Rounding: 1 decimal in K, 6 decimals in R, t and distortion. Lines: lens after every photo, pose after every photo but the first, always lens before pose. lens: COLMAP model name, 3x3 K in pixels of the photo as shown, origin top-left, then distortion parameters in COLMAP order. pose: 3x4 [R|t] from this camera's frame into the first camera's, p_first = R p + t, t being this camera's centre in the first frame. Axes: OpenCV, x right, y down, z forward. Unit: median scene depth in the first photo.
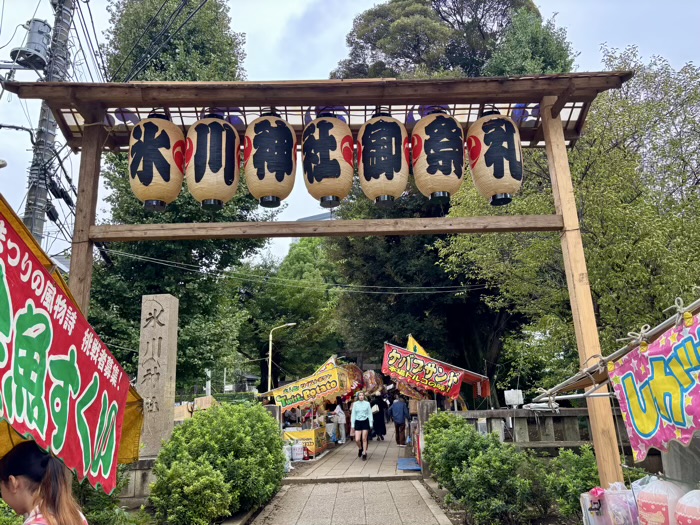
lens RADIAL K [[506.9, 0, 350.0], [0, 506.9, 262.5], [0, 0, 1]] dist [0.008195, -0.000079]
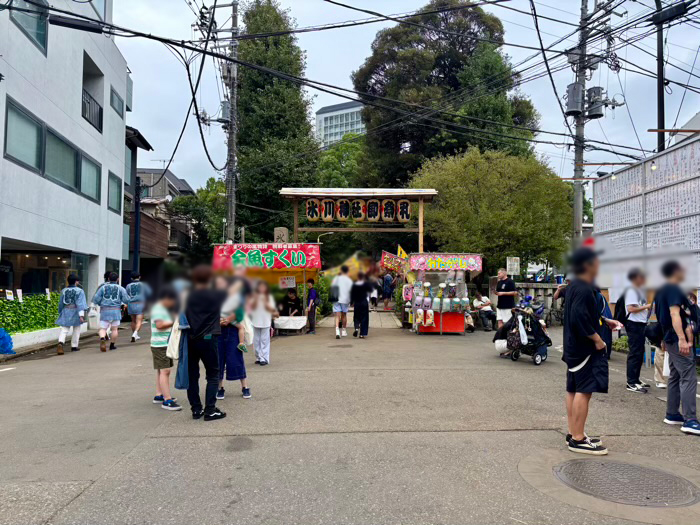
lens RADIAL K [[506.9, 0, 350.0], [0, 506.9, 262.5], [0, 0, 1]] dist [0.008195, -0.000079]
pose [[0.998648, 0.036026, -0.037473, 0.049193], [-0.027000, 0.975510, 0.218290, -0.664538], [0.044419, -0.216983, 0.975164, -2.818088]]
